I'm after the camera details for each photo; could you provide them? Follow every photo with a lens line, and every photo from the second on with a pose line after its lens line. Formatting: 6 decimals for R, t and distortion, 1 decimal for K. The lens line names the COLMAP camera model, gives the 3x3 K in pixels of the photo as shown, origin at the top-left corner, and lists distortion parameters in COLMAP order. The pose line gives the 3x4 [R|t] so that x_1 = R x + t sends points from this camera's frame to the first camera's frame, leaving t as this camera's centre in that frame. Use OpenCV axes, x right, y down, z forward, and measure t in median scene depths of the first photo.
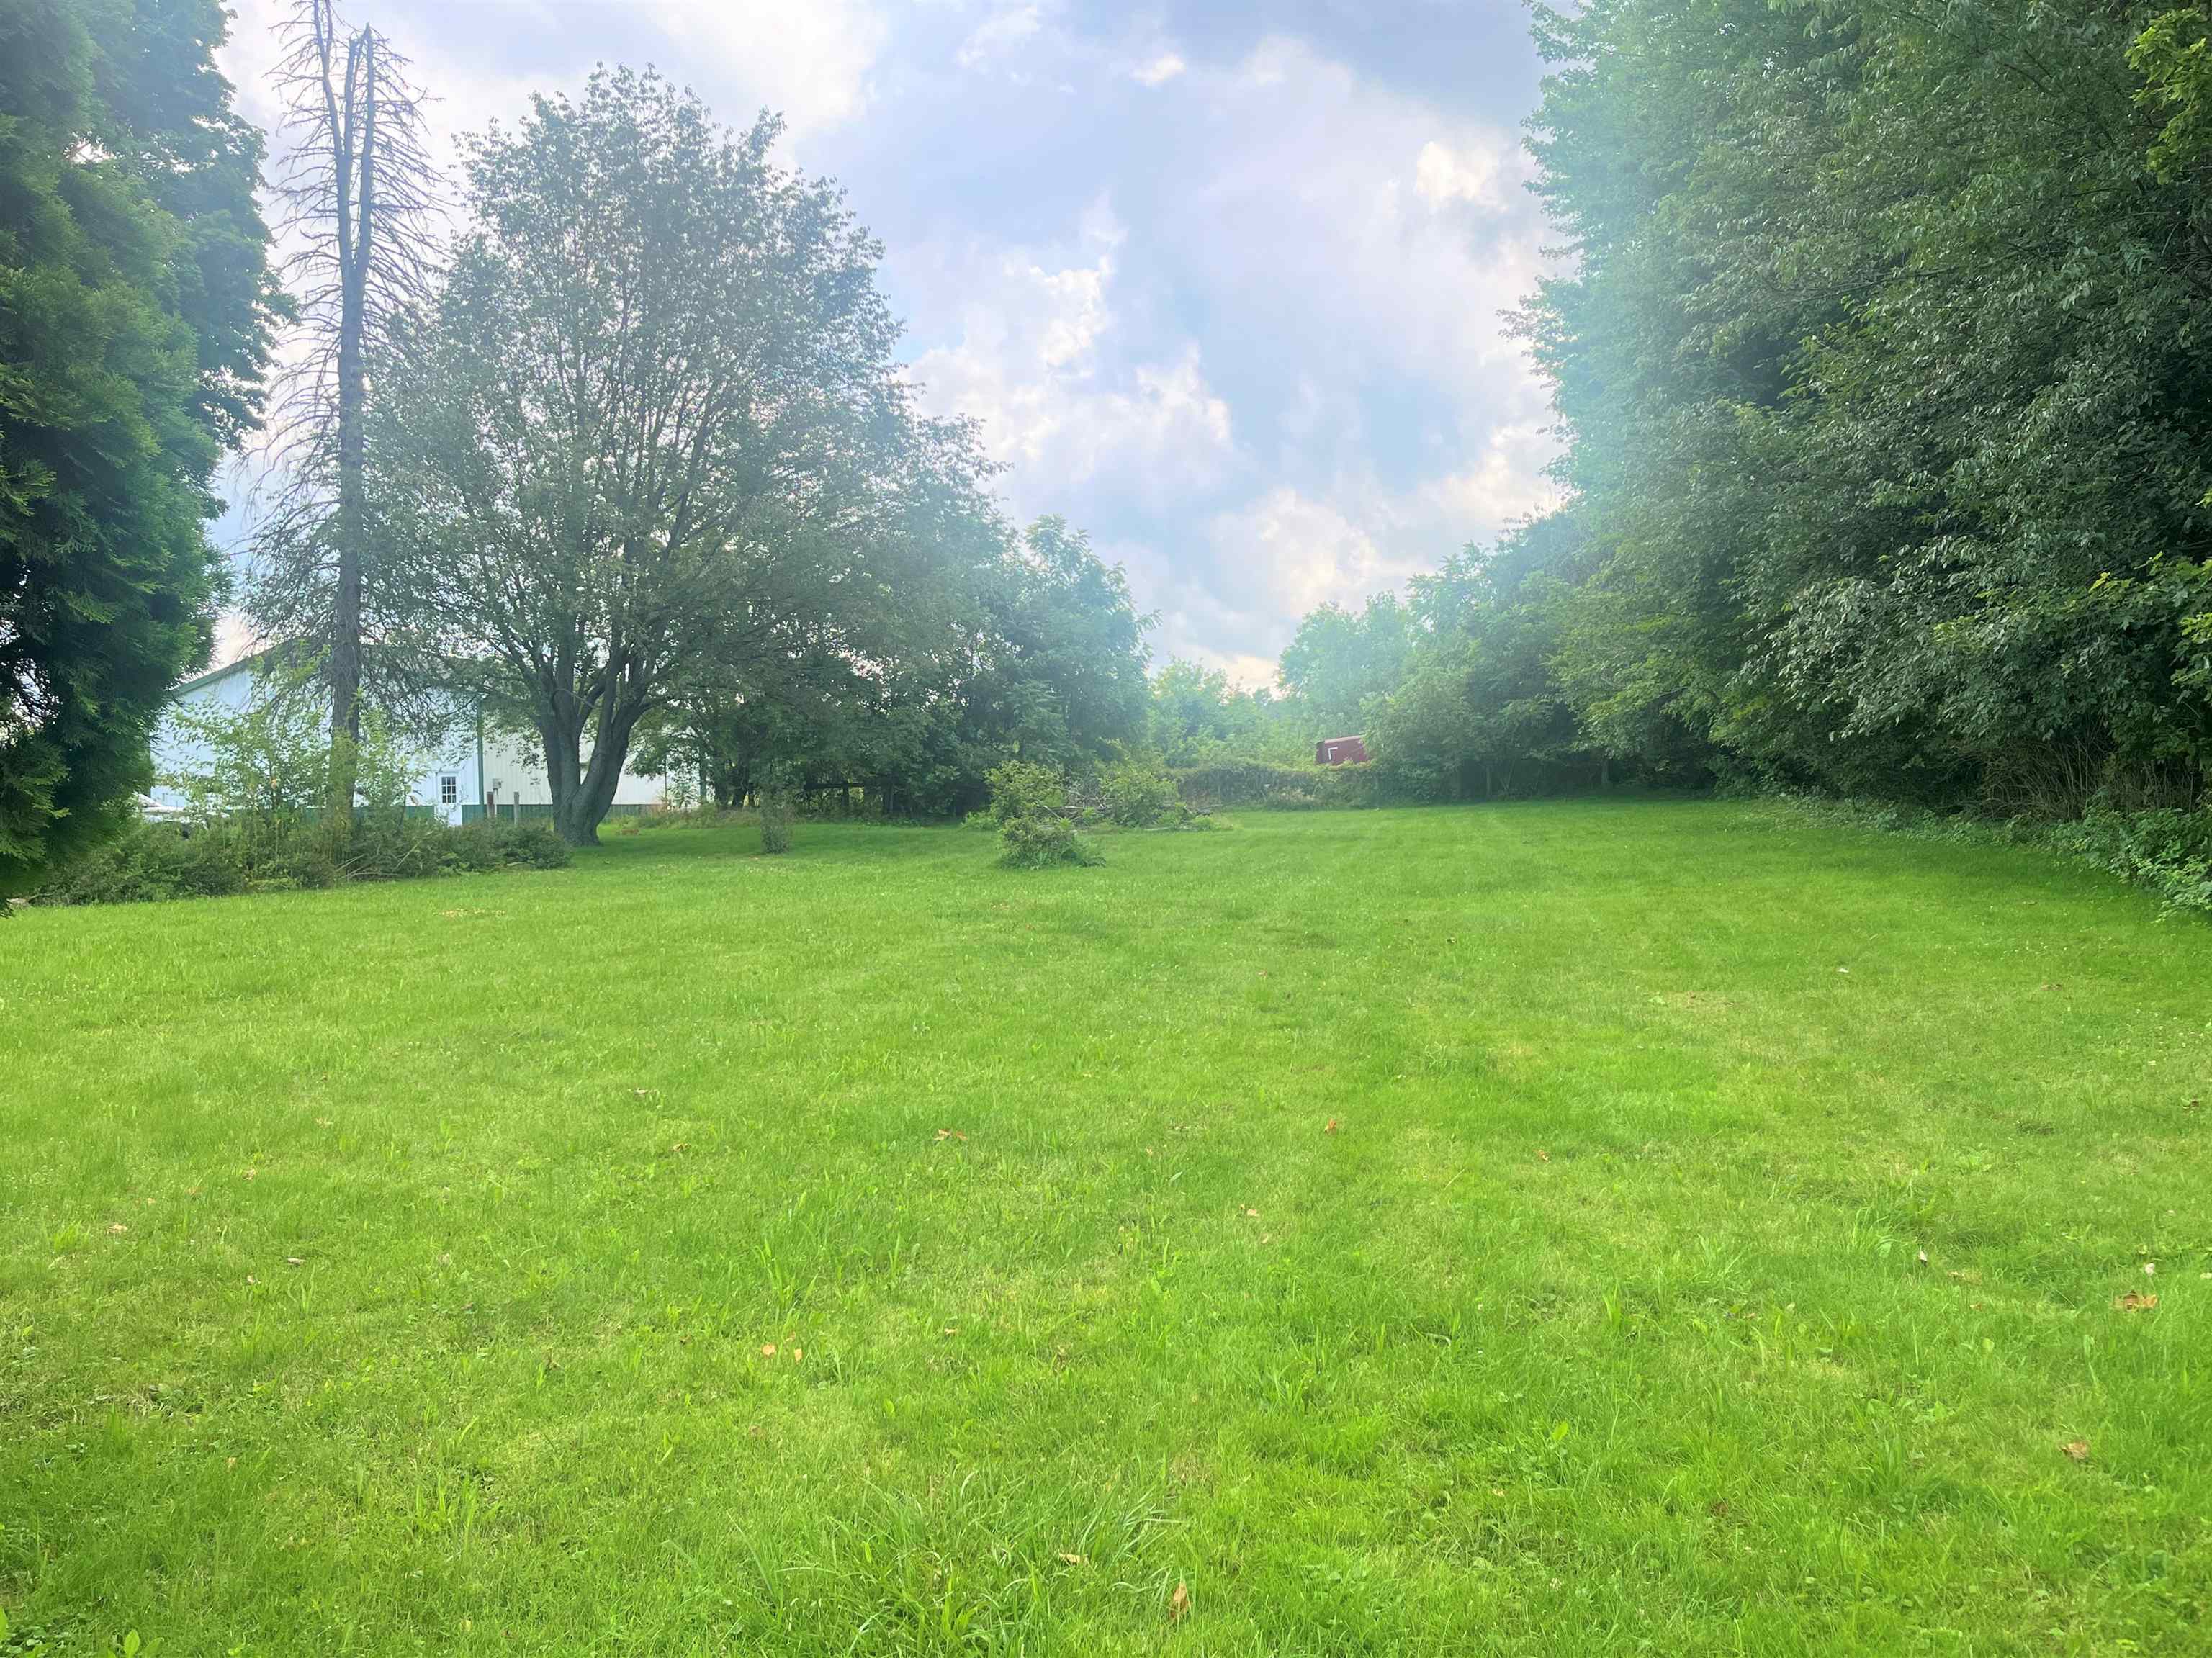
lens RADIAL K [[1670.3, 0, 1106.0], [0, 1670.3, 829.0], [0, 0, 1]] dist [0.000981, -0.011113]
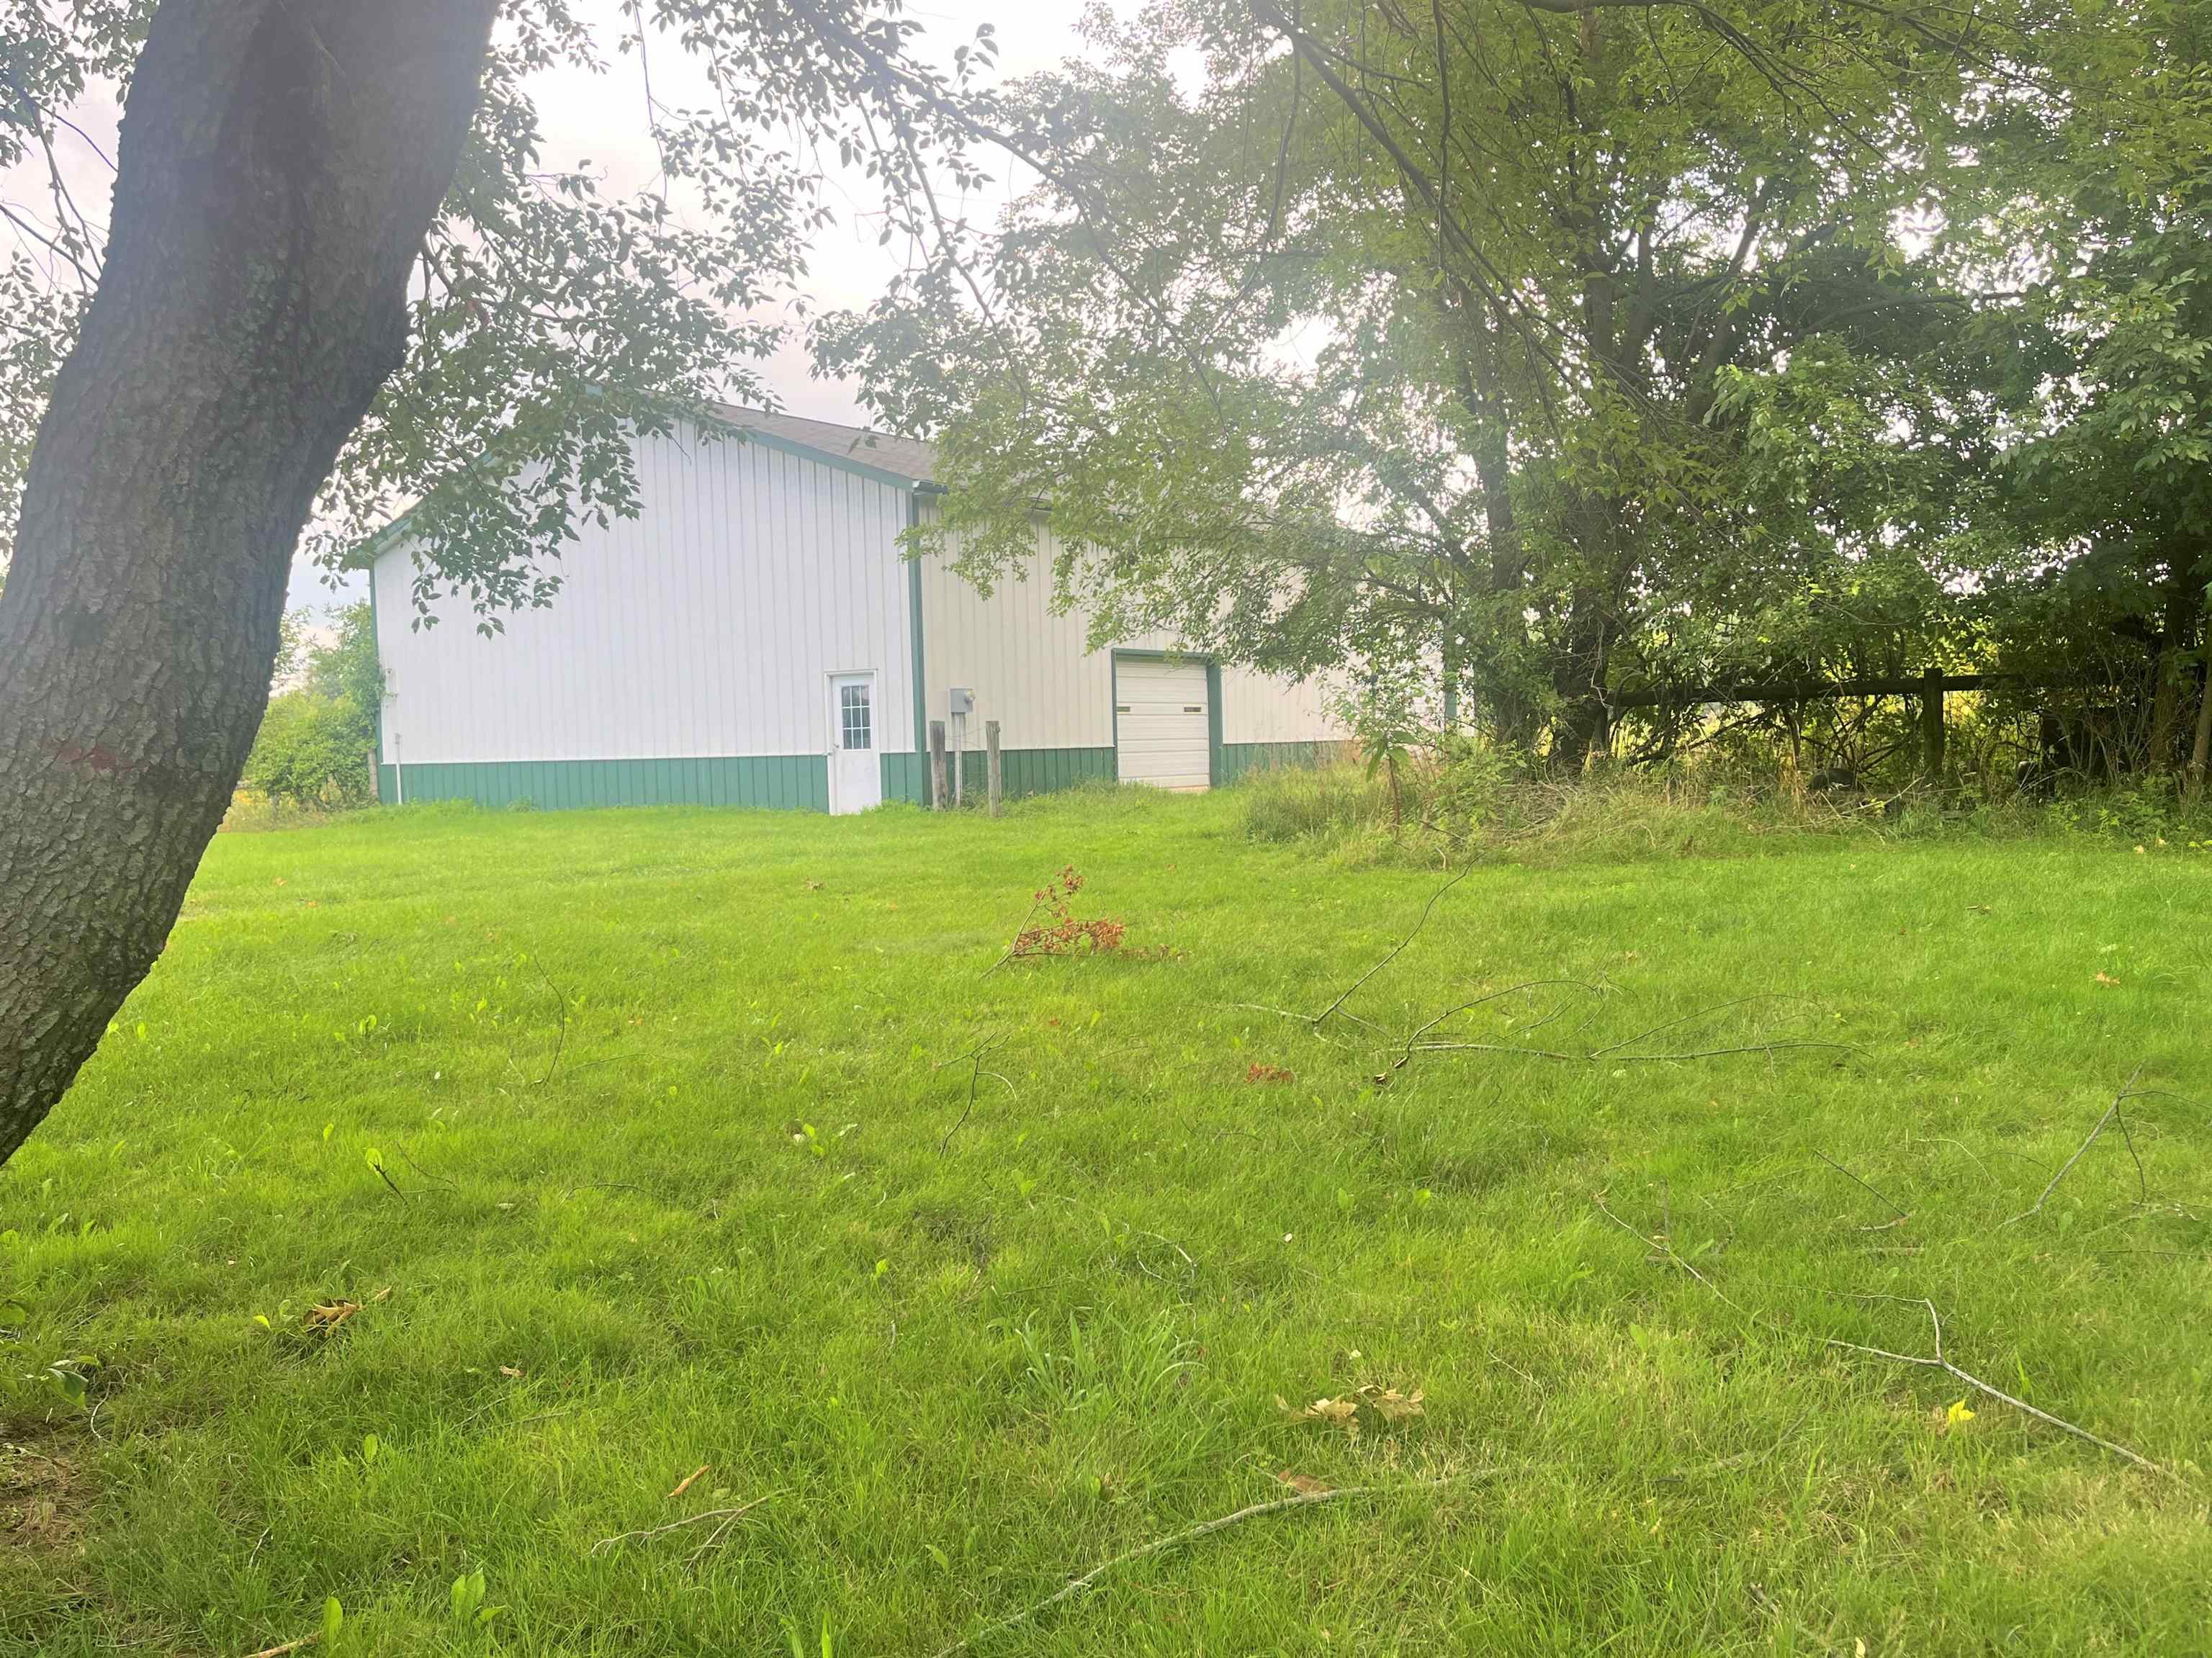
lens RADIAL K [[1670.3, 0, 1106.0], [0, 1670.3, 829.0], [0, 0, 1]] dist [0.000981, -0.011113]
pose [[0.903918, 0.014371, -0.427465, -0.160502], [0.006478, 0.998861, 0.047279, -0.015493], [0.427657, -0.045506, 0.902795, 0.666520]]
